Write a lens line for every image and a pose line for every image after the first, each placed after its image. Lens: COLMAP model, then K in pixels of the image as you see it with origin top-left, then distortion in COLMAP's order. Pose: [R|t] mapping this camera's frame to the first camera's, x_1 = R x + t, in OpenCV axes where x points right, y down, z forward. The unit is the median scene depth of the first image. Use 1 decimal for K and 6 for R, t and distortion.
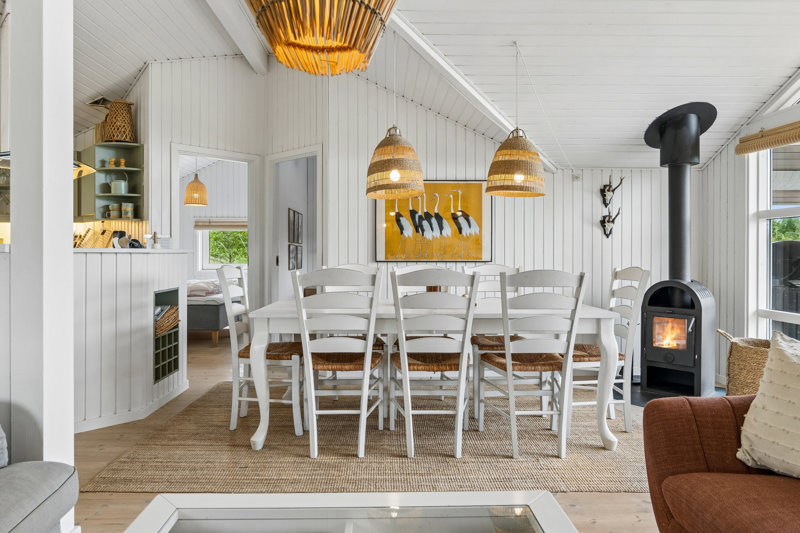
lens RADIAL K [[479.6, 0, 401.6], [0, 479.6, 264.9], [0, 0, 1]] dist [-0.002640, -0.000008]
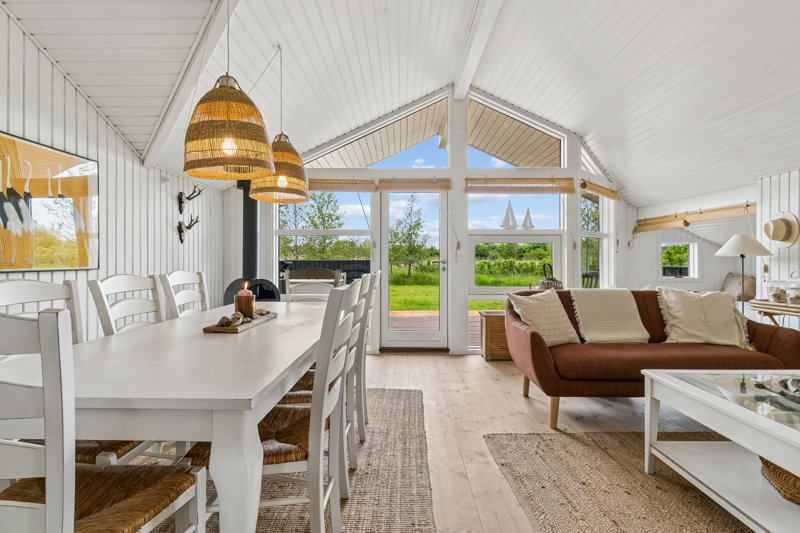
lens RADIAL K [[391.0, 0, 398.5], [0, 391.0, 259.2], [0, 0, 1]] dist [0.006585, 0.000653]
pose [[0.042186, 0.000966, 0.999109, -0.411743], [0.000707, 0.999999, -0.000996, -0.022454], [-0.999110, 0.000749, 0.042185, 0.504798]]
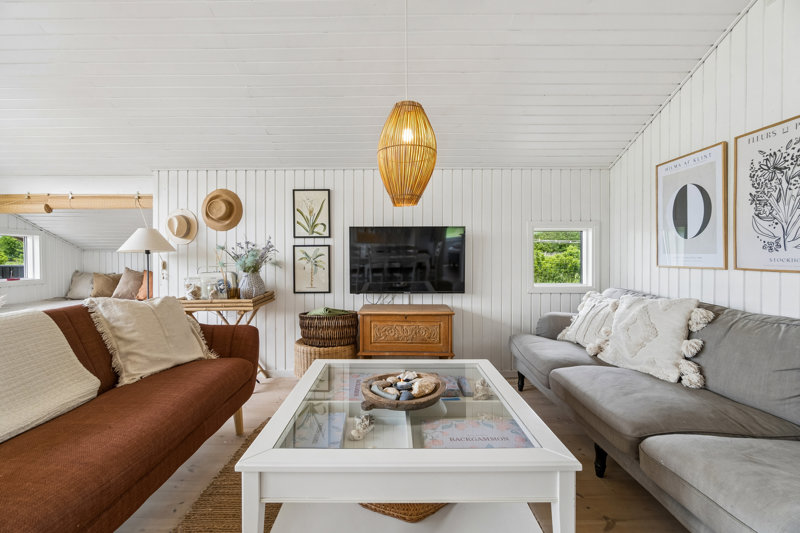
lens RADIAL K [[340.9, 0, 394.1], [0, 340.9, 259.5], [0, 0, 1]] dist [-0.008466, -0.000351]
pose [[-0.999603, 0.001201, 0.028166, 0.023352], [0.001526, 0.999933, 0.011514, -0.022240], [-0.028150, 0.011552, -0.999537, 0.434469]]
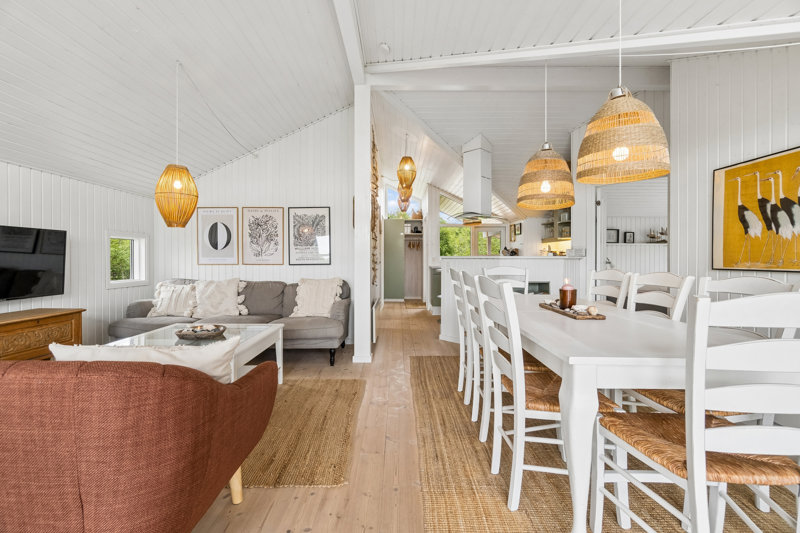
lens RADIAL K [[340.9, 0, 396.1], [0, 340.9, 260.9], [0, 0, 1]] dist [-0.008466, -0.000351]
pose [[-0.036001, 0.011206, -0.999289, 0.545901], [-0.002089, 0.999934, 0.011288, -0.026409], [0.999350, 0.002494, -0.035975, 0.473140]]
